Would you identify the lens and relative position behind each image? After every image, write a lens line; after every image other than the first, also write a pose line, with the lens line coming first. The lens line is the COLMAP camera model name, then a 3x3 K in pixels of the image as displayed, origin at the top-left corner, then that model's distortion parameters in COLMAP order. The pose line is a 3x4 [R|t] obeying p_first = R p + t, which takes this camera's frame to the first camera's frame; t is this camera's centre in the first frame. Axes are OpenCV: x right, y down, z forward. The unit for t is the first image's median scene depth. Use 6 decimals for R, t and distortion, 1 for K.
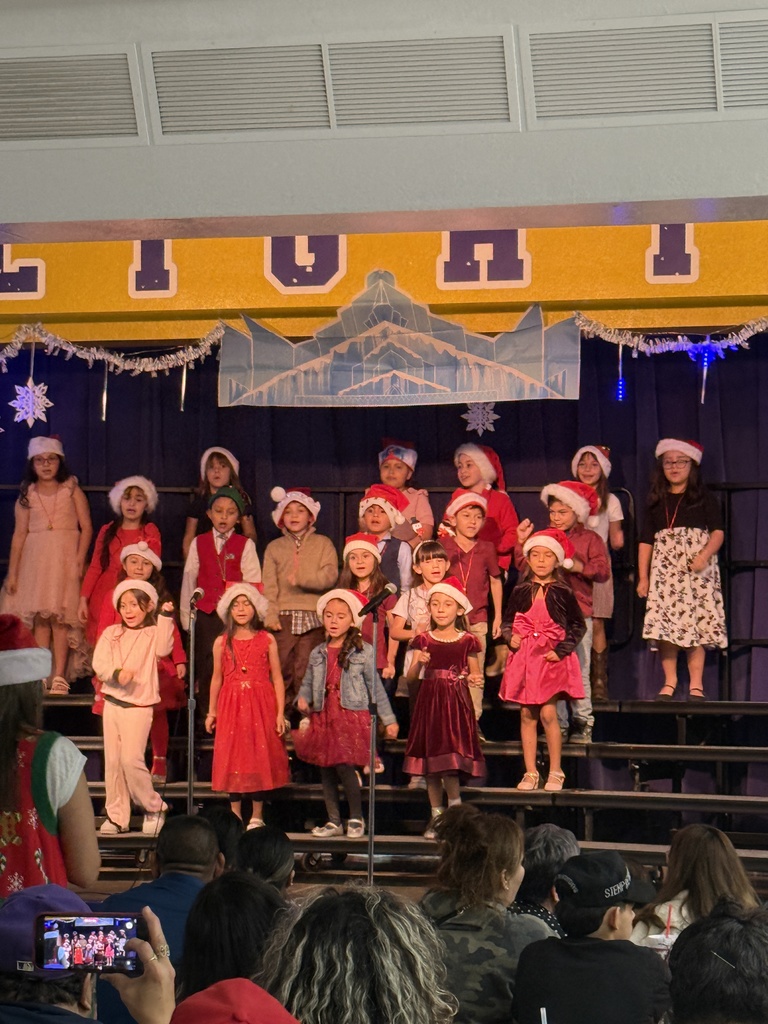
lens RADIAL K [[2838.8, 0, 383.3], [0, 2838.8, 513.4], [0, 0, 1]] dist [0.023720, 0.000000]
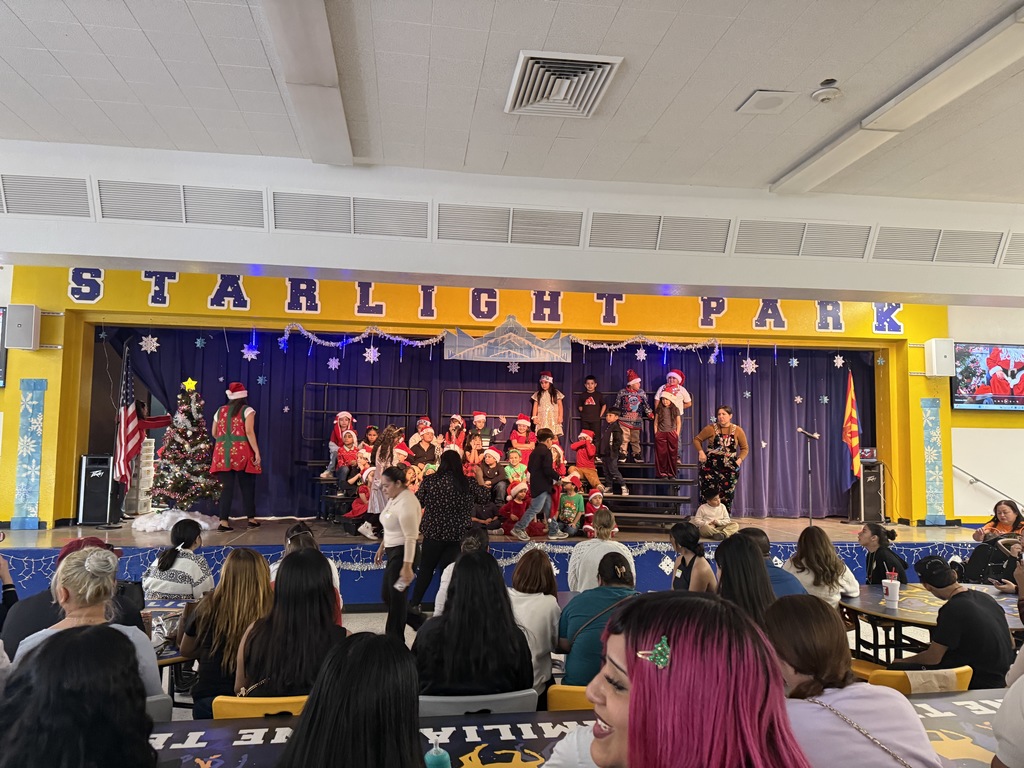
lens RADIAL K [[729.5, 0, 513.3], [0, 729.5, 381.8], [0, 0, 1]] dist [0.046612, -0.049635]
pose [[0.922618, 0.036378, 0.383996, -0.280468], [-0.025295, 0.999106, -0.033876, 0.007834], [-0.384885, 0.021541, 0.922713, 0.311556]]
